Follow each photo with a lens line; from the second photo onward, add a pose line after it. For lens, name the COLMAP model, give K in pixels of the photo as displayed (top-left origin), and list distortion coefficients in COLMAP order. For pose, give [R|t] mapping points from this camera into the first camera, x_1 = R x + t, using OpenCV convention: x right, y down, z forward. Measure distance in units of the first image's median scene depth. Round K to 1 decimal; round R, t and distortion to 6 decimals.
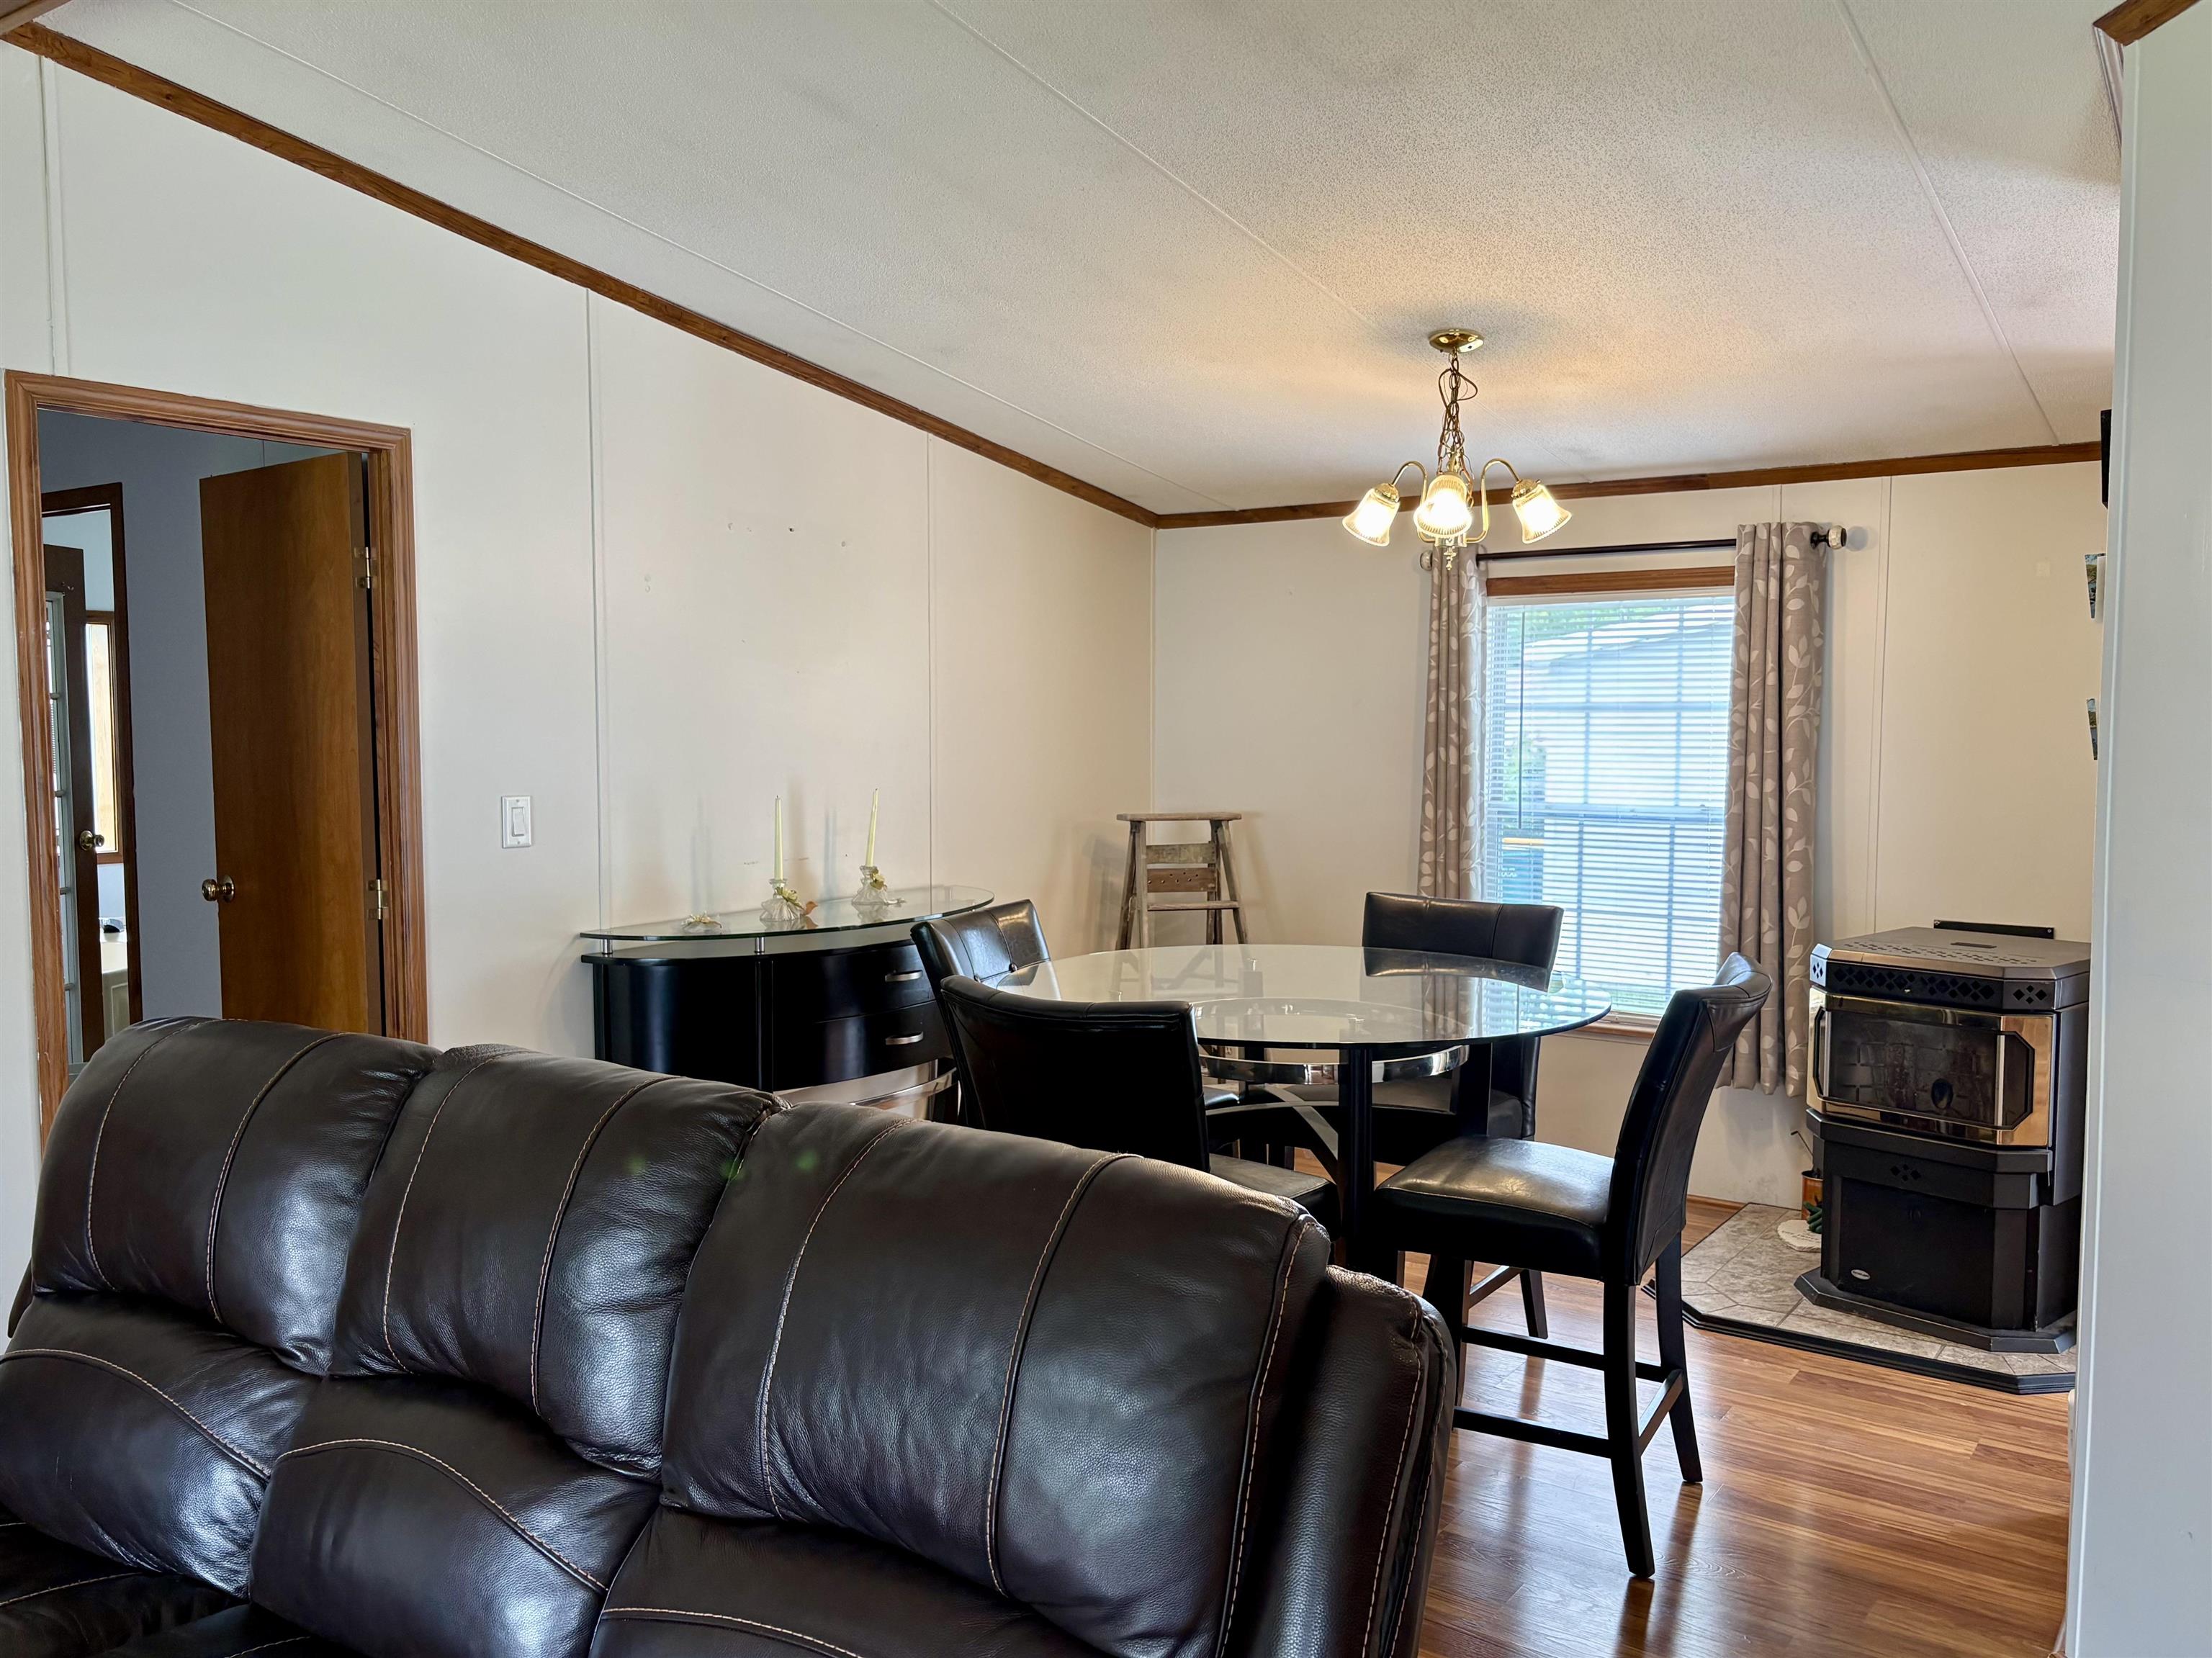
lens RADIAL K [[1753.7, 0, 1106.0], [0, 1753.7, 829.0], [0, 0, 1]] dist [0.043590, -0.009443]
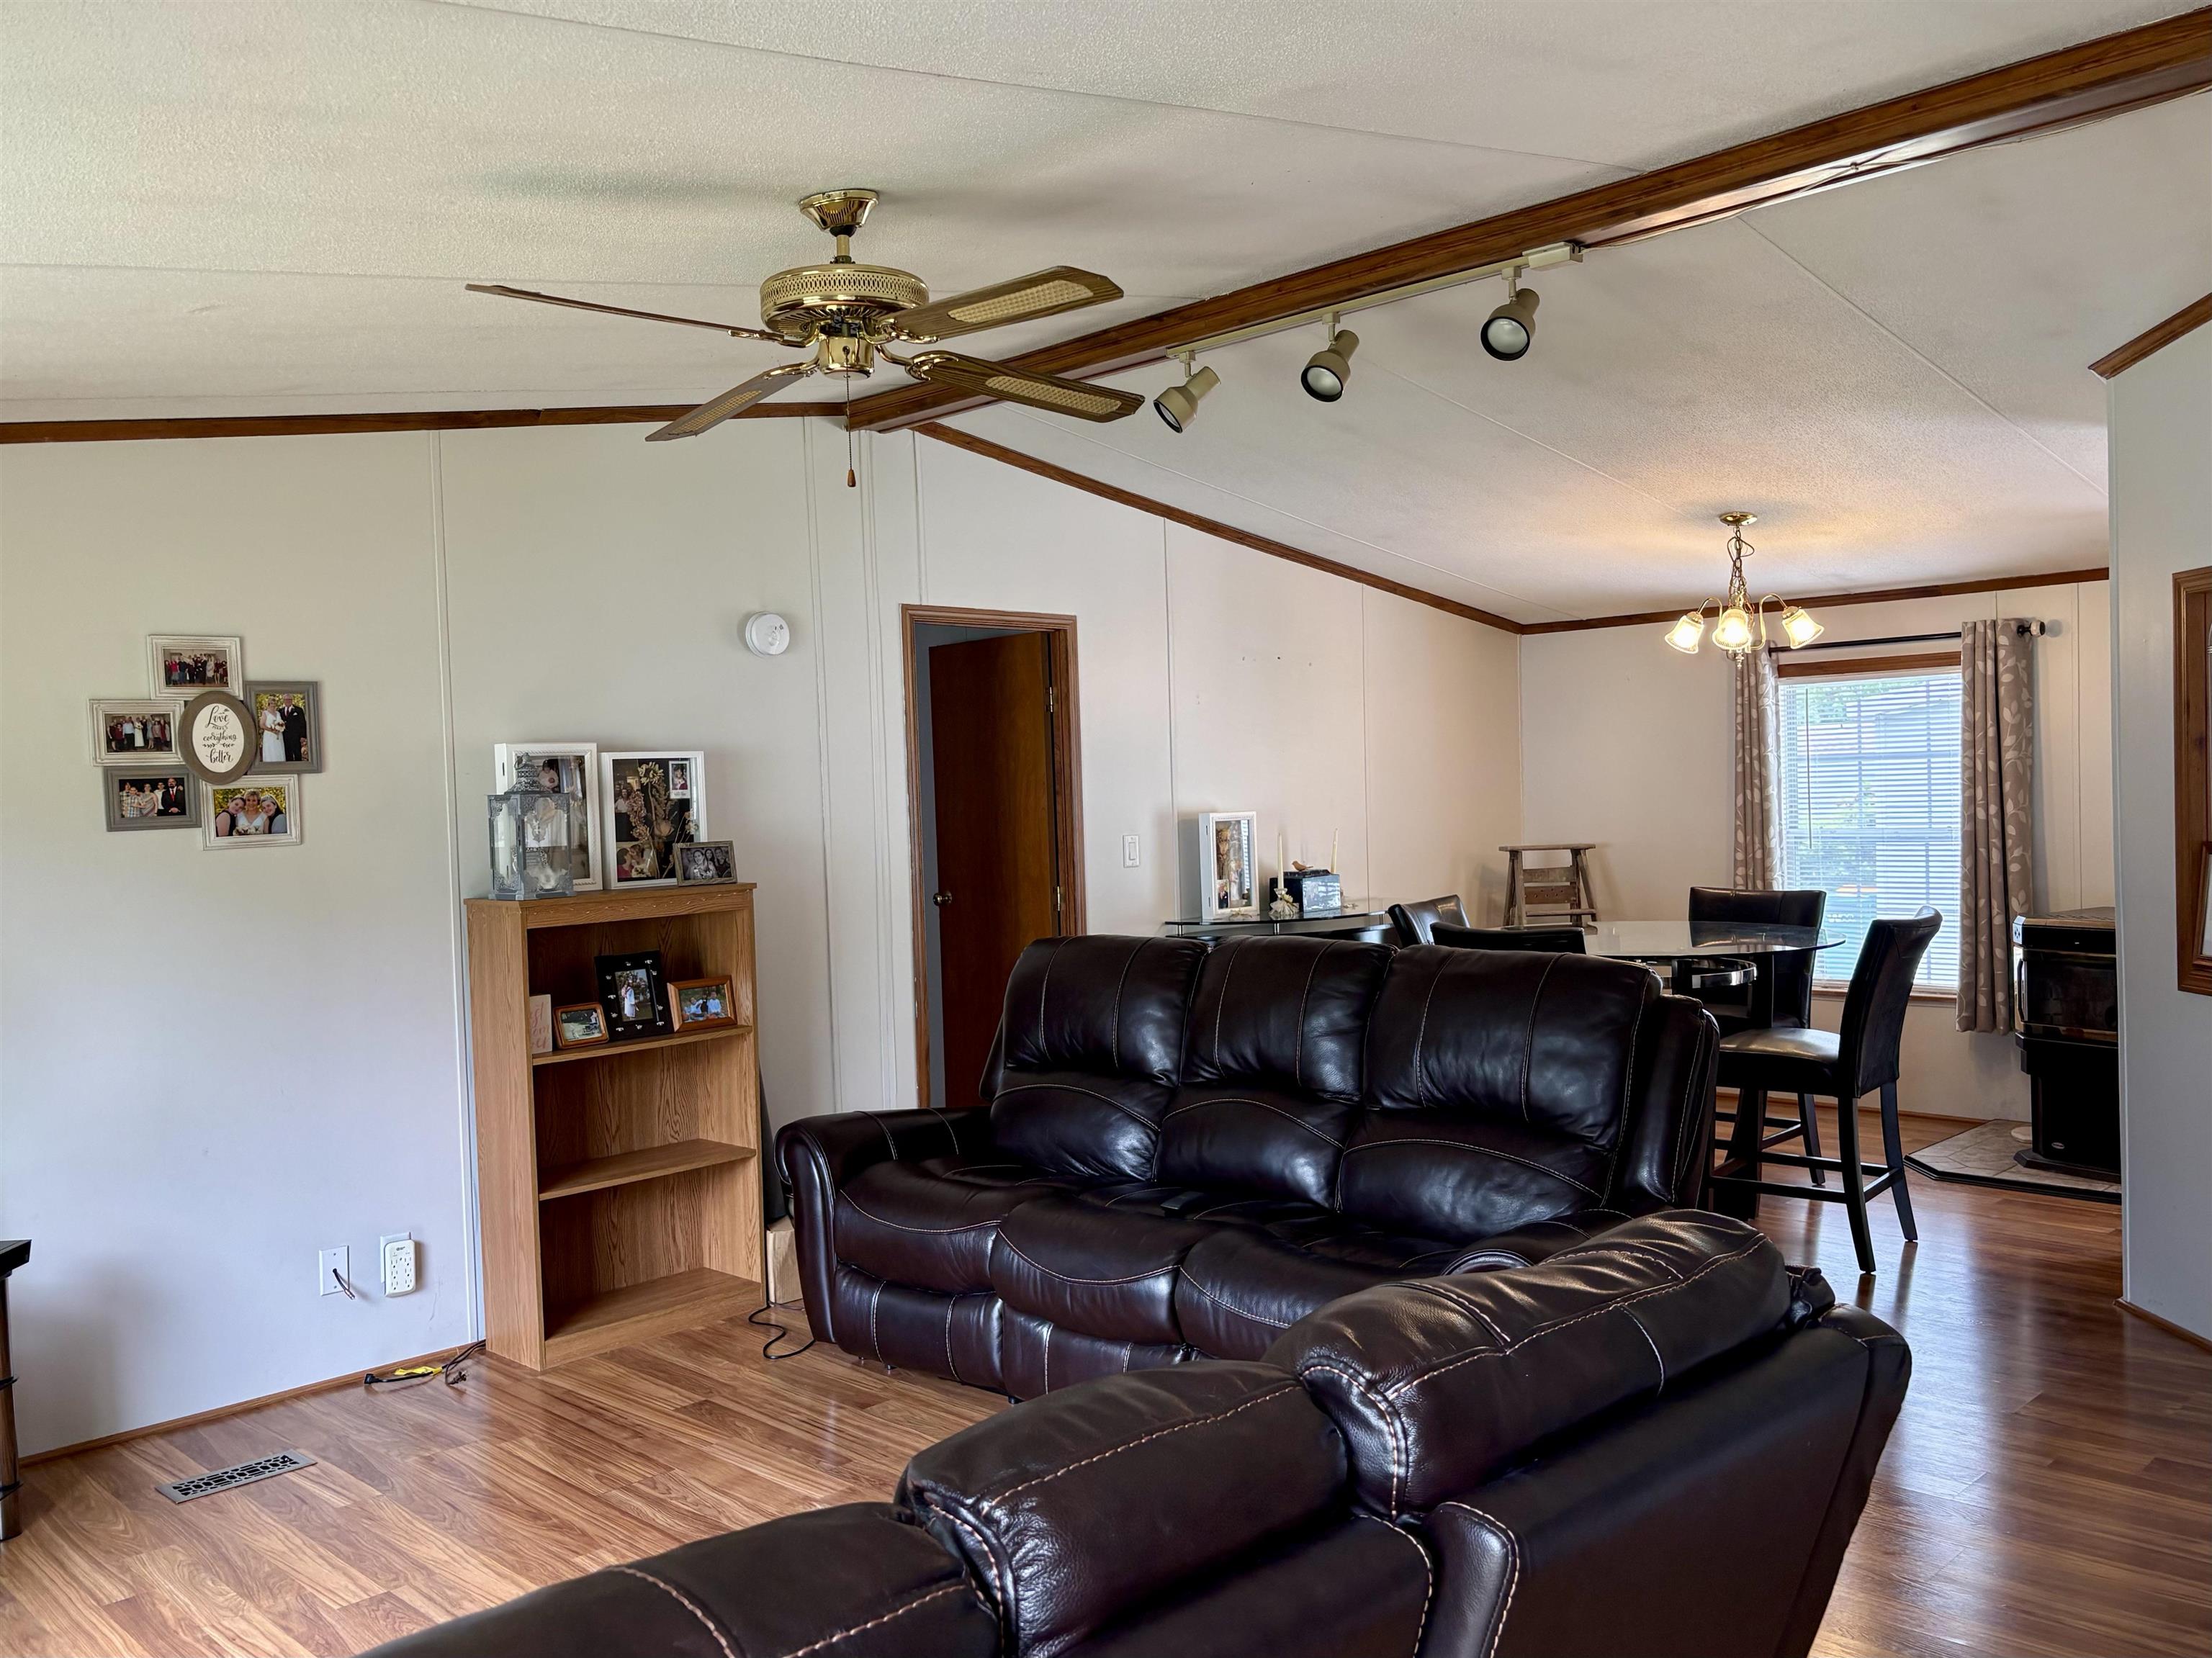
lens RADIAL K [[1720.5, 0, 1106.0], [0, 1720.5, 829.0], [0, 0, 1]] dist [0.065942, -0.180662]
pose [[0.982117, -0.026574, -0.186385, -0.053625], [0.018920, 0.998908, -0.042724, 0.035519], [0.187316, 0.038433, 0.981547, -0.455558]]
